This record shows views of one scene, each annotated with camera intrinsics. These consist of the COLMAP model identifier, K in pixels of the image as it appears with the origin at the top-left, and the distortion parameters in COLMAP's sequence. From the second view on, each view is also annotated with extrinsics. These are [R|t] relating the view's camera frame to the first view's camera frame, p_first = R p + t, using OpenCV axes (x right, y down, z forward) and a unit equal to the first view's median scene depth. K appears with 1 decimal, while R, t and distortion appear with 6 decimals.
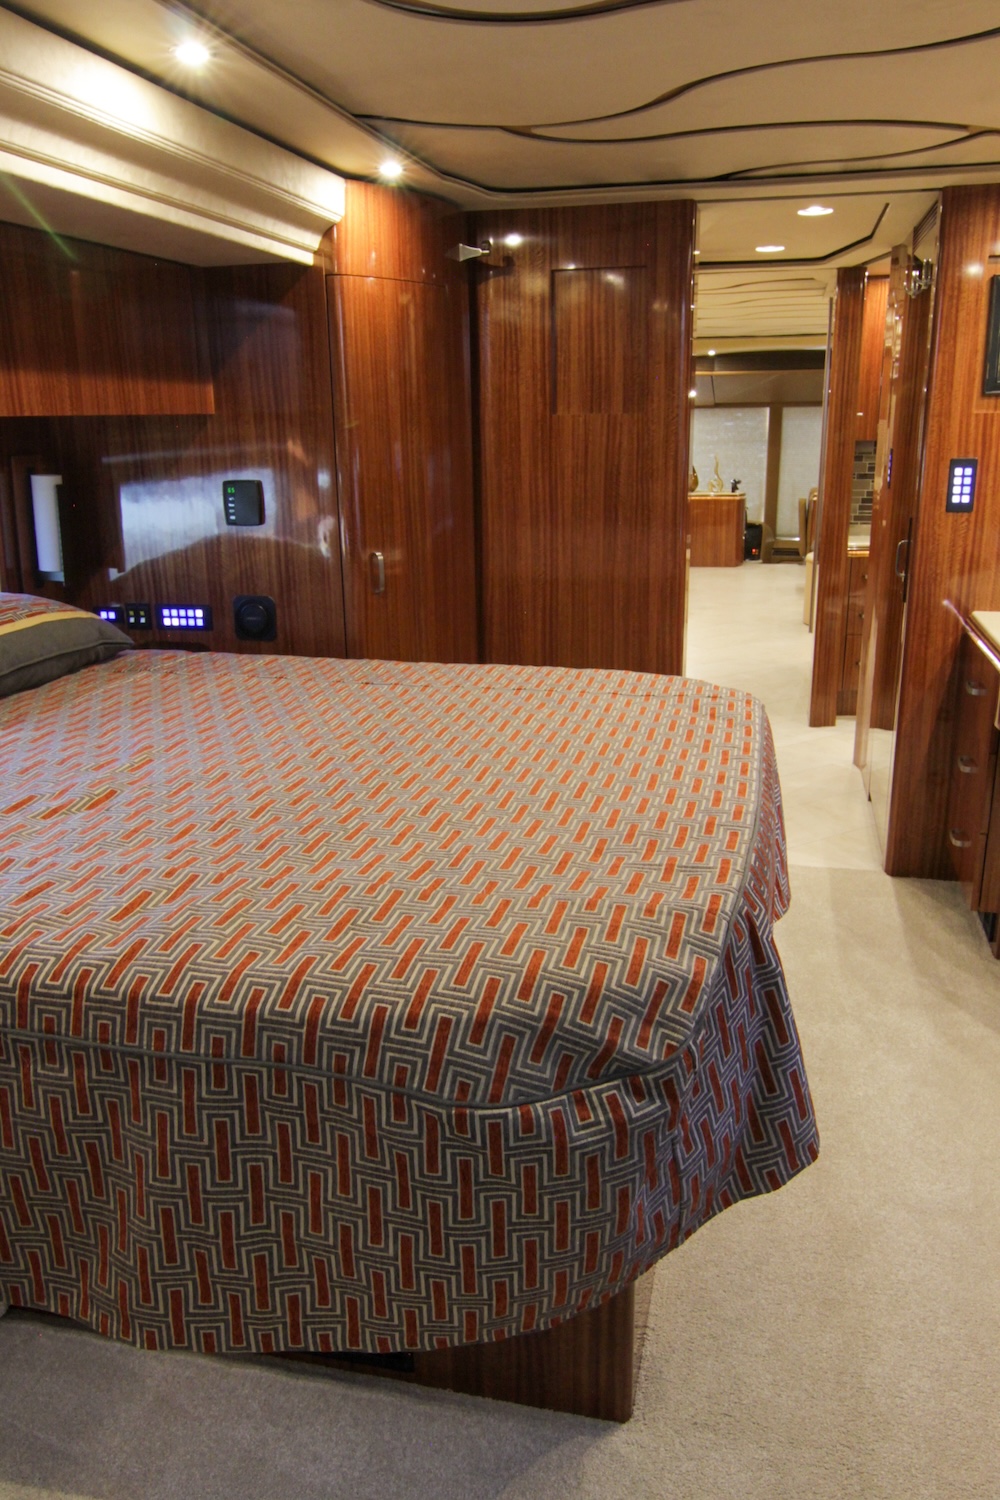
lens RADIAL K [[1152.2, 0, 500.5], [0, 1152.2, 758.3], [0, 0, 1]] dist [0.004833, -0.007658]
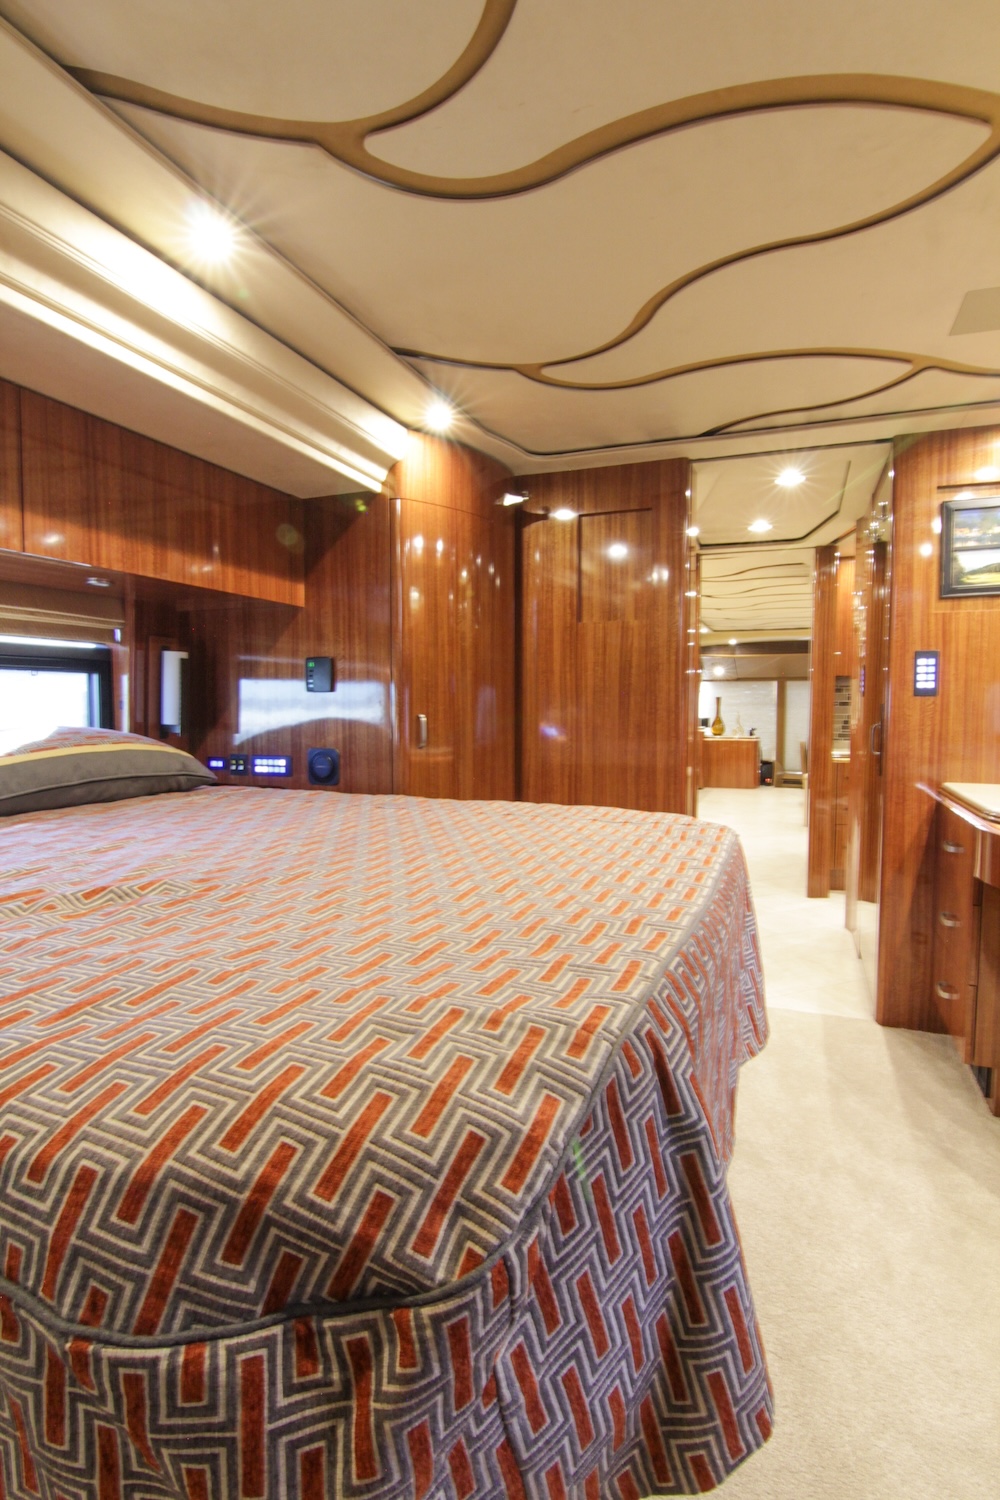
lens RADIAL K [[762.4, 0, 500.4], [0, 762.4, 753.4], [0, 0, 1]] dist [-0.005536, -0.012324]
pose [[0.990578, 0.024258, -0.134785, 0.081830], [-0.054114, 0.973428, -0.222508, 0.034676], [0.125805, 0.227705, 0.965569, 0.228702]]
